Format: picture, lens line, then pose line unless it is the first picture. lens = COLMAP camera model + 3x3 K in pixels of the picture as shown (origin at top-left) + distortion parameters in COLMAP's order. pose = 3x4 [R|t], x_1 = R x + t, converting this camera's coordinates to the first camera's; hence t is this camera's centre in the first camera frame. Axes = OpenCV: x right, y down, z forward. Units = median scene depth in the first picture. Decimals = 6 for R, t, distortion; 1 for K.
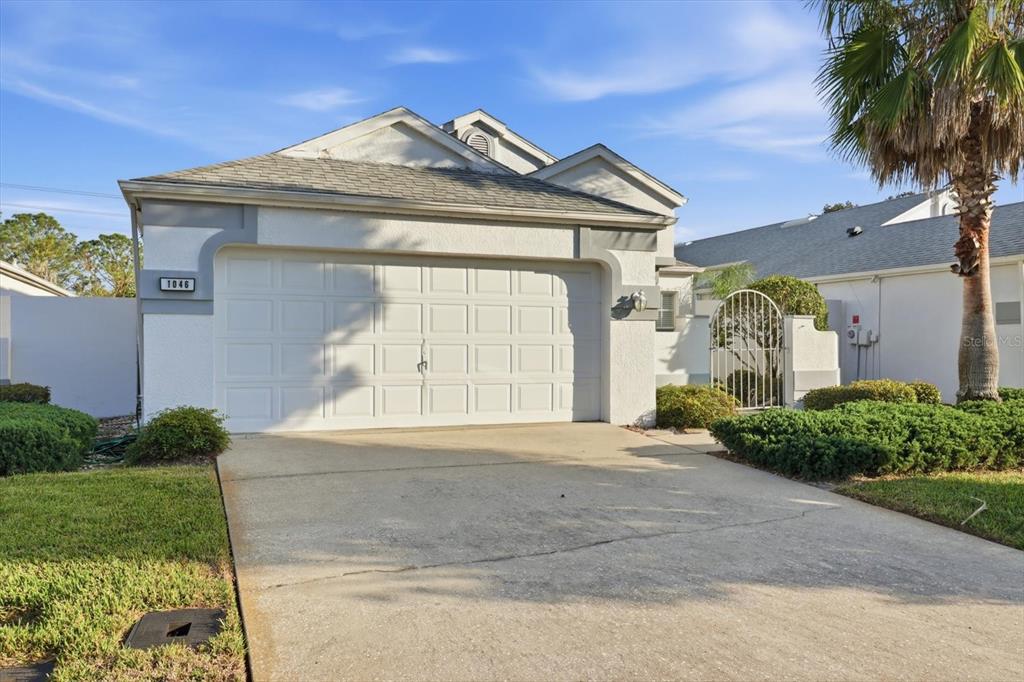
lens RADIAL K [[851.1, 0, 512.0], [0, 851.1, 341.0], [0, 0, 1]] dist [0.007720, 0.001162]
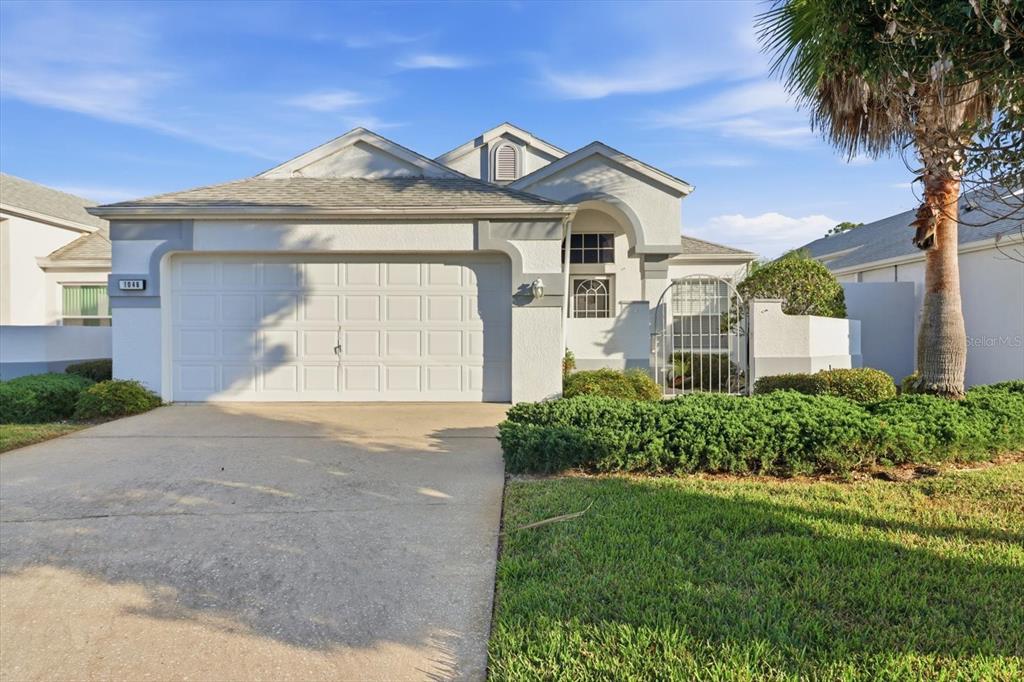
lens RADIAL K [[696.8, 0, 512.0], [0, 696.8, 341.0], [0, 0, 1]] dist [0.006369, -0.004245]
pose [[0.921026, 0.002800, -0.389492, 0.453146], [0.004101, 0.999849, 0.016886, 0.003071], [0.389480, -0.017150, 0.920875, 0.201463]]
